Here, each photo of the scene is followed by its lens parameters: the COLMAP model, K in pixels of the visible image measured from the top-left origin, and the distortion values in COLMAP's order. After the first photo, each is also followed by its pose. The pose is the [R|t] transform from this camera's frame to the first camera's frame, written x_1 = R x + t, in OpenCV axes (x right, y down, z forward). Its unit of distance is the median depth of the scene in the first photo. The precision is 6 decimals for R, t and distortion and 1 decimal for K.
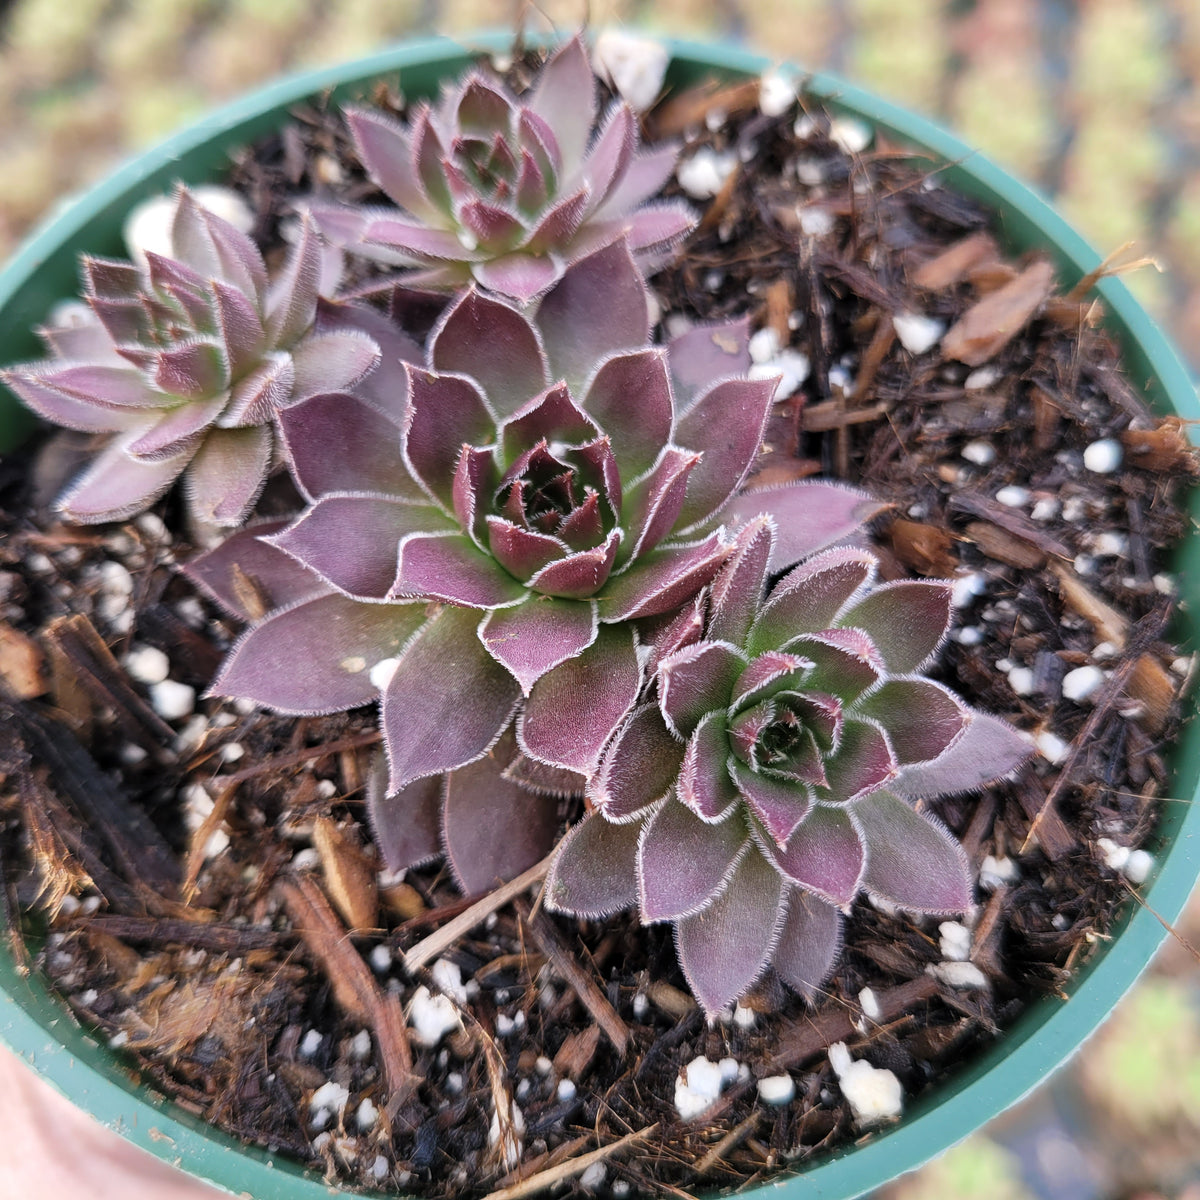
lens RADIAL K [[1382.7, 0, 600.0], [0, 1382.7, 600.0], [0, 0, 1]] dist [-0.061807, -0.031008]
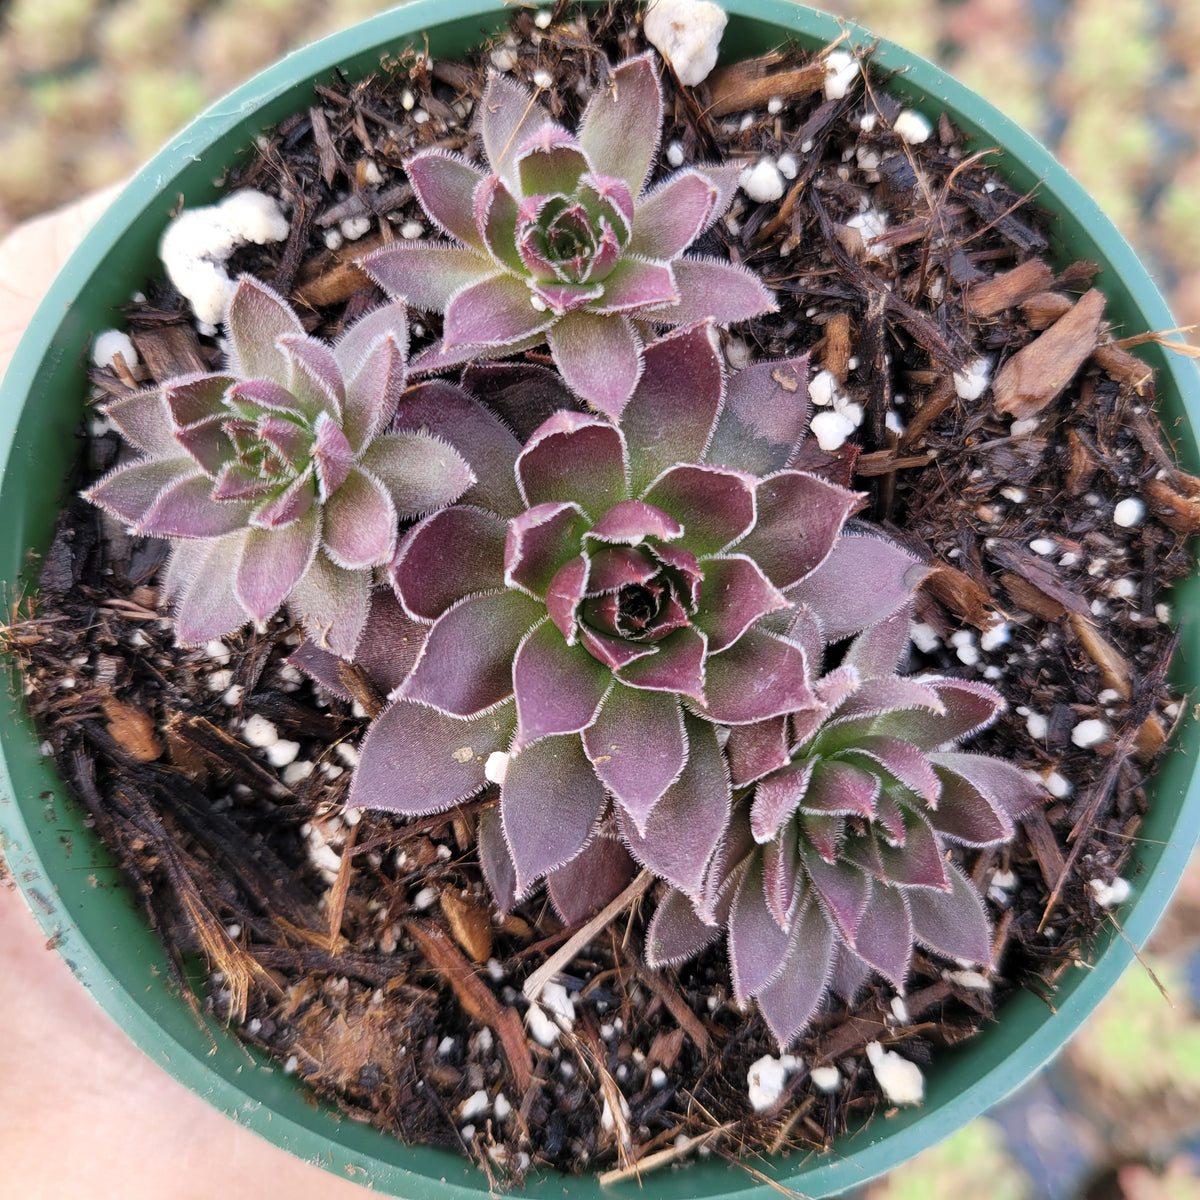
lens RADIAL K [[1382.7, 0, 600.0], [0, 1382.7, 600.0], [0, 0, 1]] dist [-0.061807, -0.031008]
pose [[0.995087, -0.033427, 0.093194, -0.171662], [-0.005613, 0.920723, 0.390176, -0.511186], [-0.098848, -0.388782, 0.916012, 0.020104]]
